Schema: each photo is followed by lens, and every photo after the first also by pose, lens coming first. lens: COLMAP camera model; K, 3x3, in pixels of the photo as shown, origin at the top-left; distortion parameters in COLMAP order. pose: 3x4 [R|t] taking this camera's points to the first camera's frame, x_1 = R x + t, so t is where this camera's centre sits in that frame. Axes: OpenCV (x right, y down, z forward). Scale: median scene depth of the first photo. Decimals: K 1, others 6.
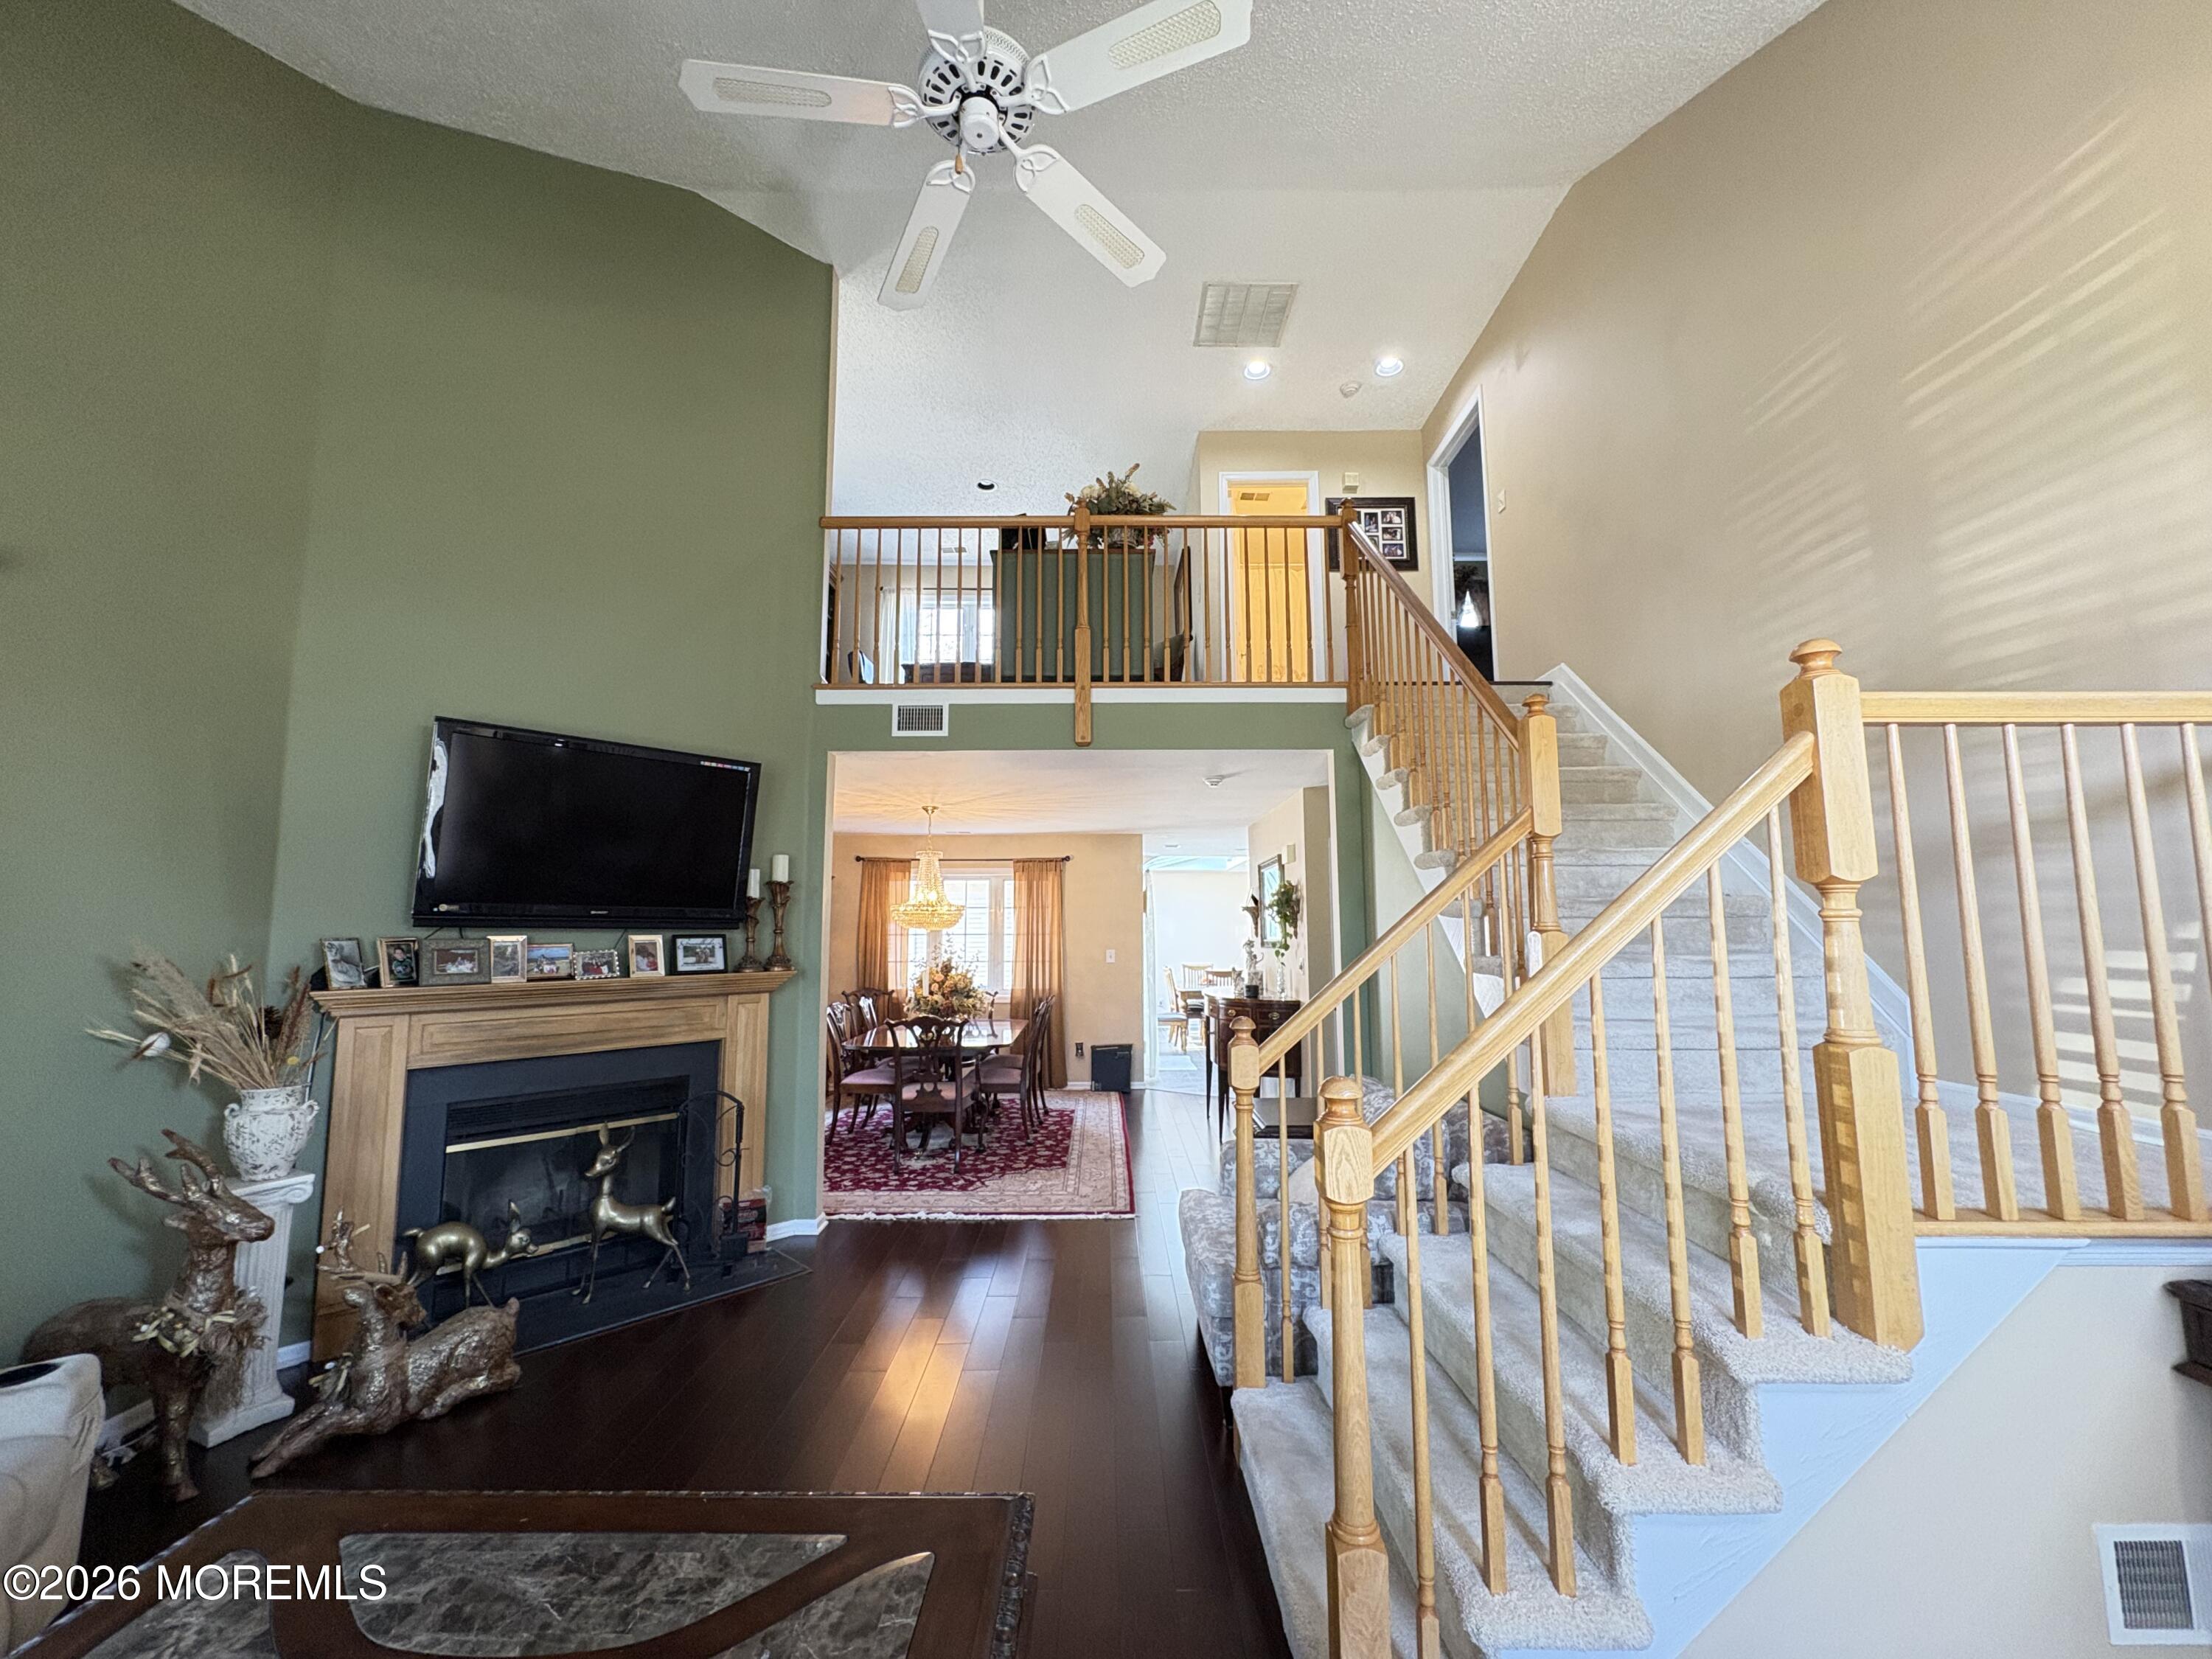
lens RADIAL K [[883.0, 0, 1105.9], [0, 883.0, 834.8], [0, 0, 1]] dist [-0.000917, -0.000166]
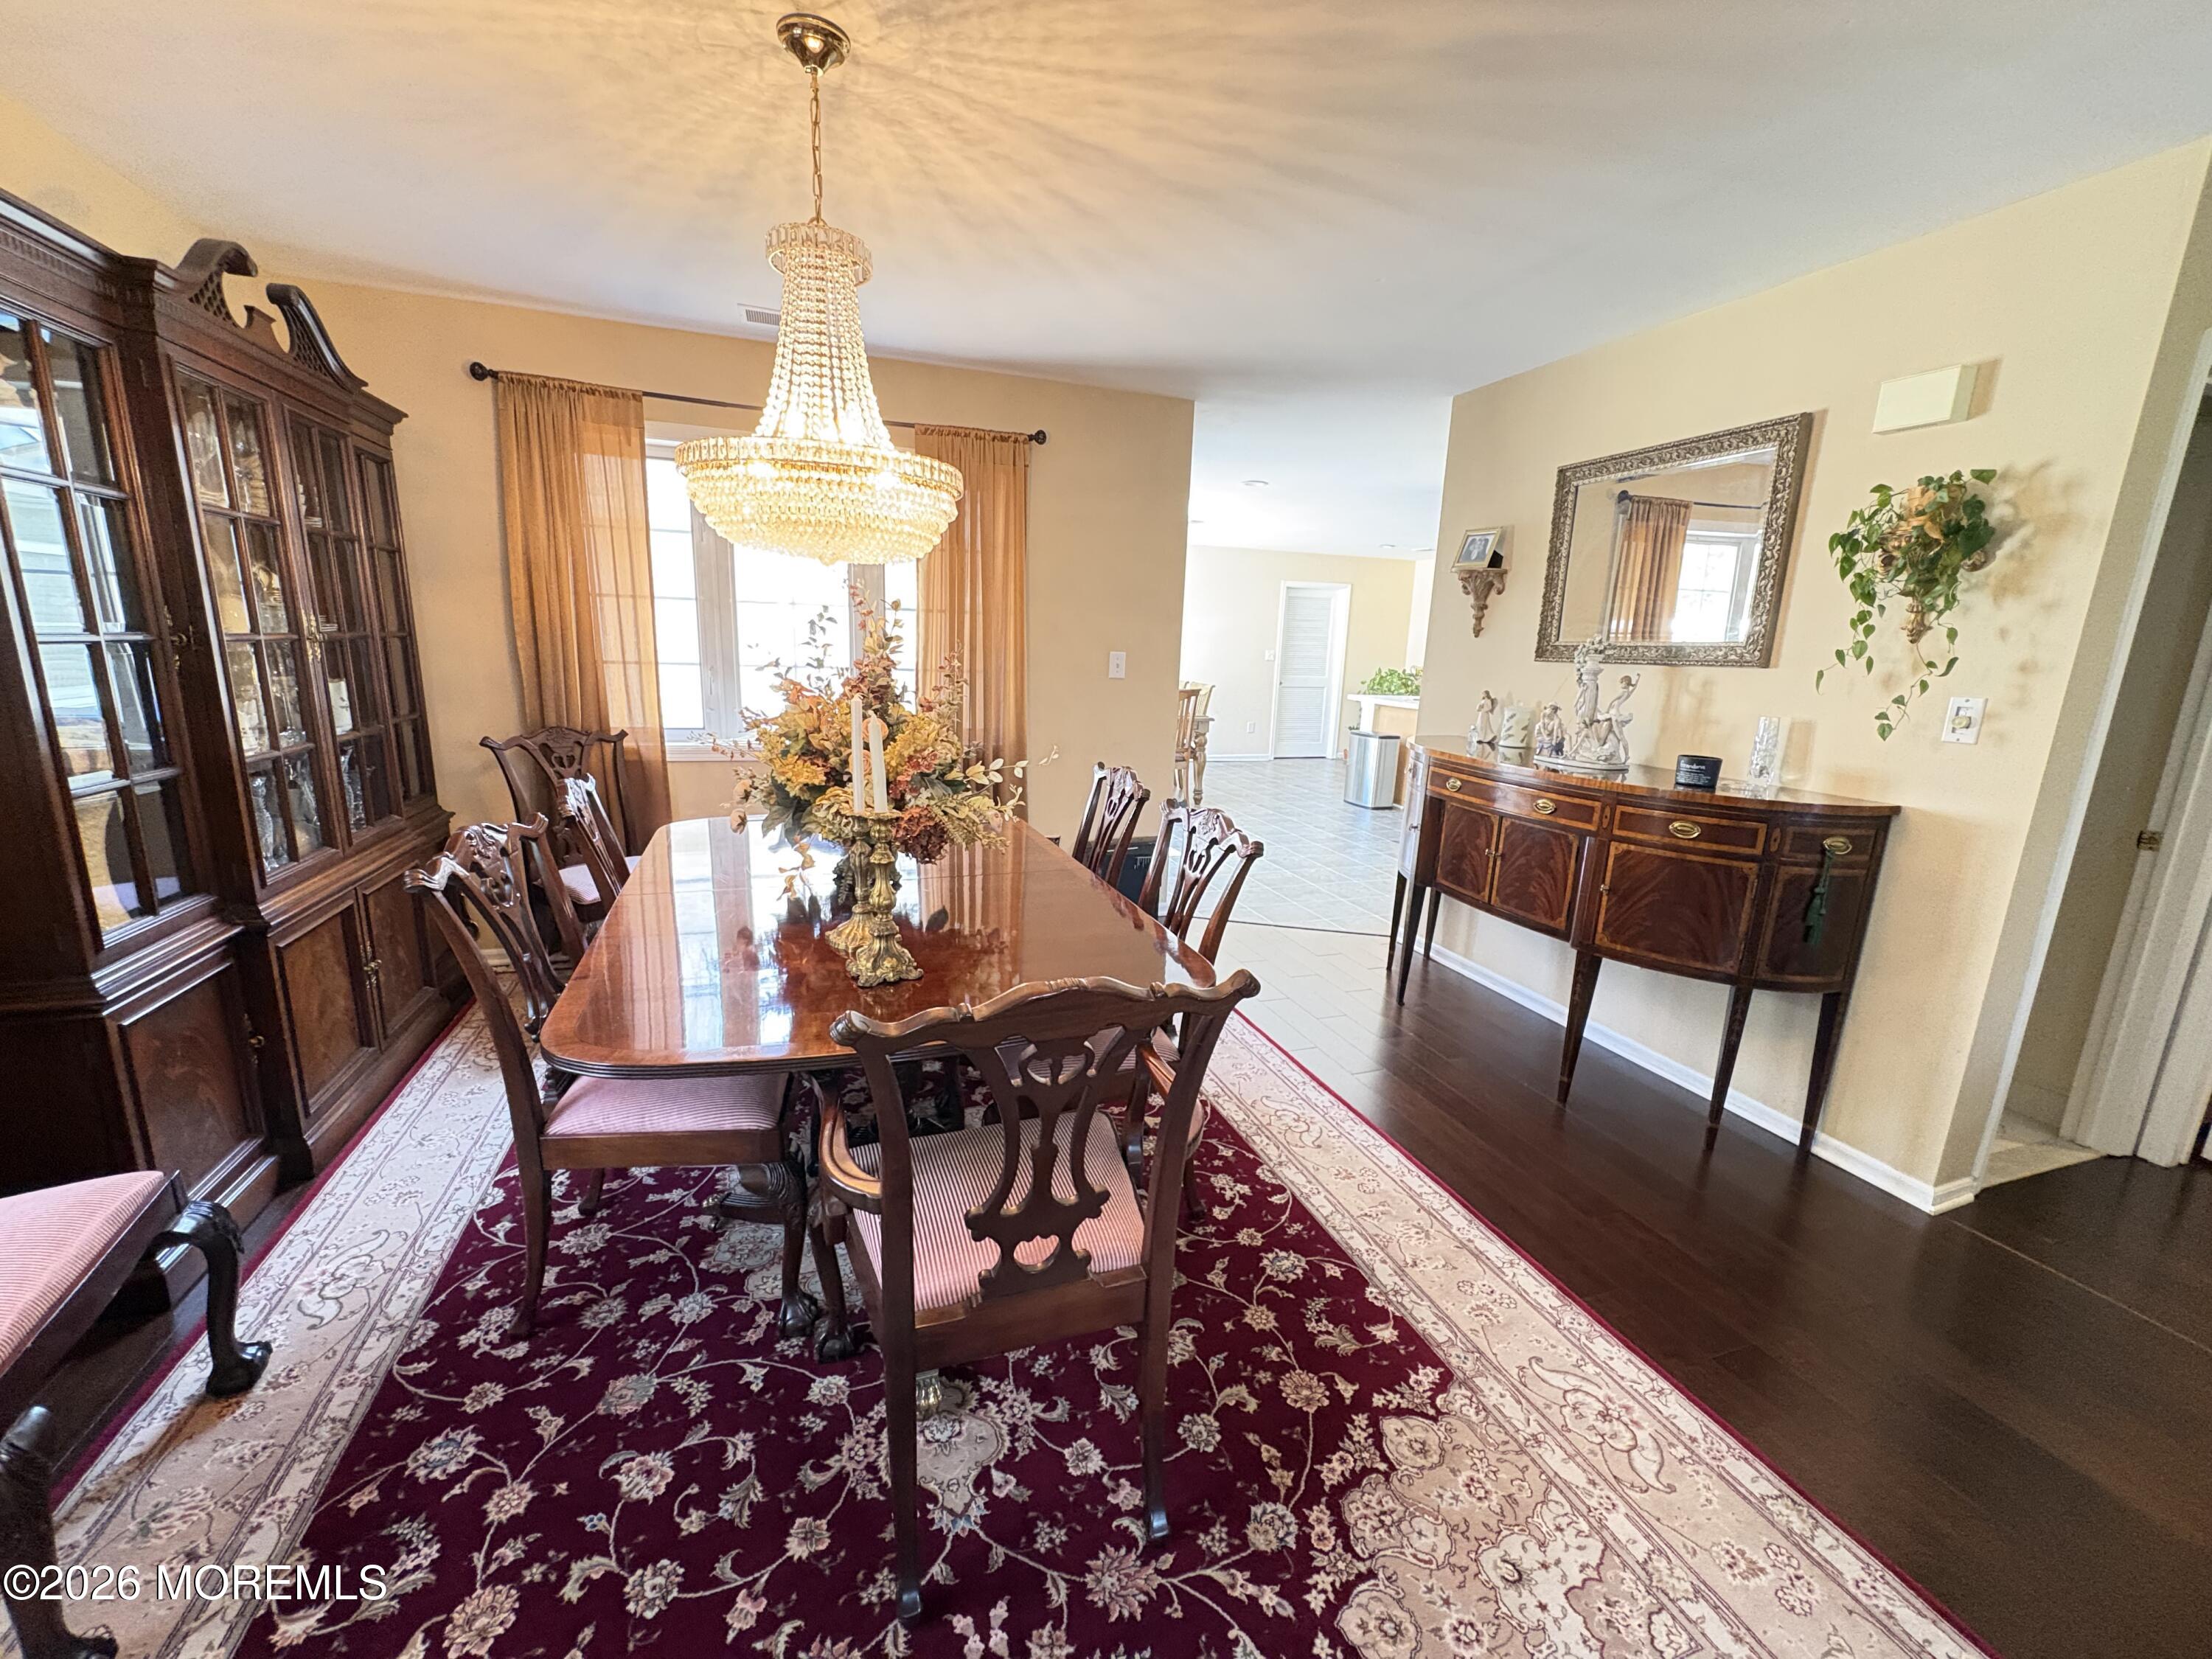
lens RADIAL K [[883.0, 0, 1104.6], [0, 883.0, 838.2], [0, 0, 1]] dist [-0.000917, -0.000166]
pose [[0.944327, -0.033574, 0.327291, -0.279244], [-0.076117, 0.945496, 0.316612, 0.125875], [-0.320082, -0.323898, 0.890302, 0.913239]]
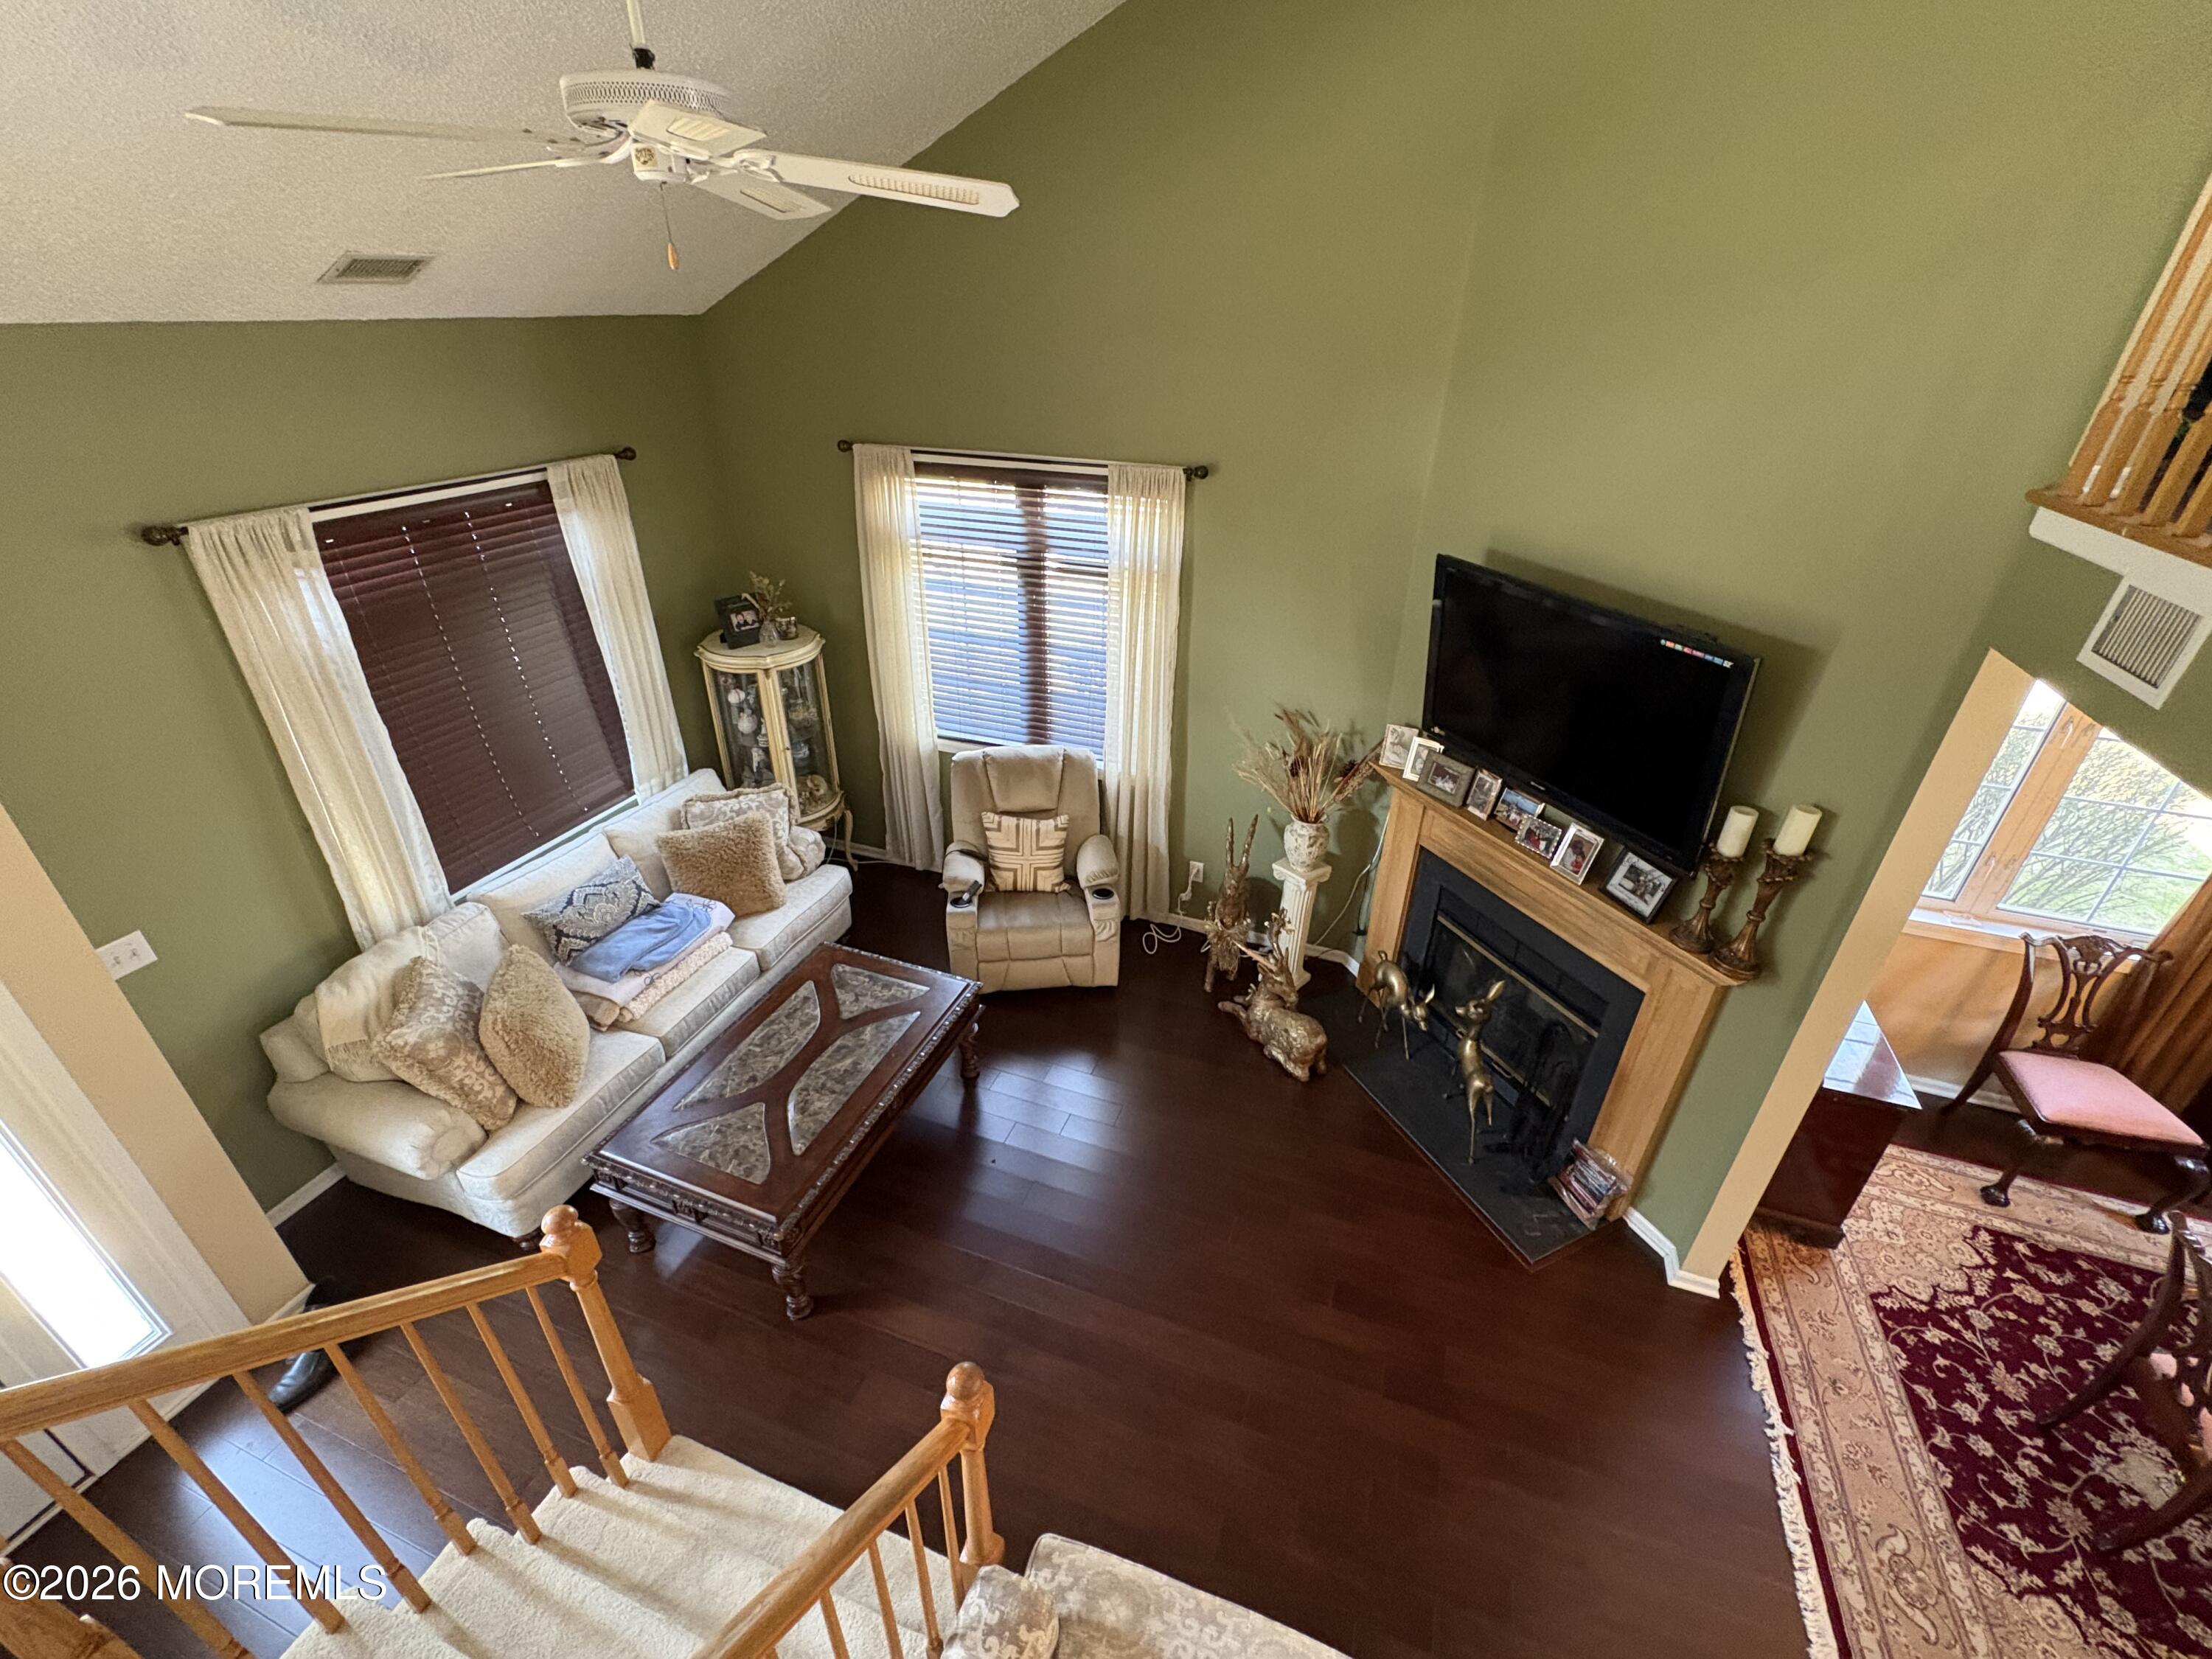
lens RADIAL K [[936.8, 0, 1103.8], [0, 936.8, 831.8], [0, 0, 1]] dist [0.001136, 0.000661]
pose [[-0.353778, 0.463328, -0.812507, 0.272994], [0.087460, 0.881267, 0.464457, -0.259029], [0.931231, 0.093252, -0.352296, 0.693793]]
